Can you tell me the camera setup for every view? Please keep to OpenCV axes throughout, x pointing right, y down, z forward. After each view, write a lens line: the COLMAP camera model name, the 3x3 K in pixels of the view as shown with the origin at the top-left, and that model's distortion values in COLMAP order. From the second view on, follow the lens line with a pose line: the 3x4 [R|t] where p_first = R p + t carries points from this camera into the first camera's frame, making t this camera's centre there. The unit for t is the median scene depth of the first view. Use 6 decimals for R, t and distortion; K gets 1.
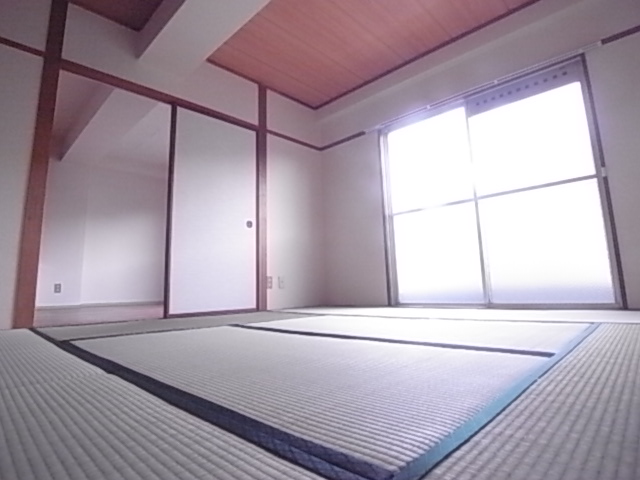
lens RADIAL K [[354.5, 0, 320.7], [0, 354.5, 220.9], [0, 0, 1]] dist [-0.004519, -0.001004]
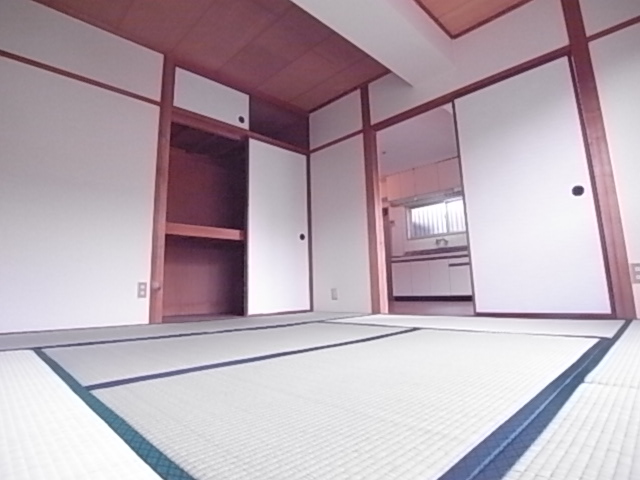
lens RADIAL K [[354.5, 0, 320.7], [0, 354.5, 220.9], [0, 0, 1]] dist [-0.004519, -0.001004]
pose [[-0.007086, -0.143986, -0.989554, 0.642617], [0.198638, 0.969656, -0.142514, 0.085973], [0.980047, -0.197573, 0.021730, 0.670374]]
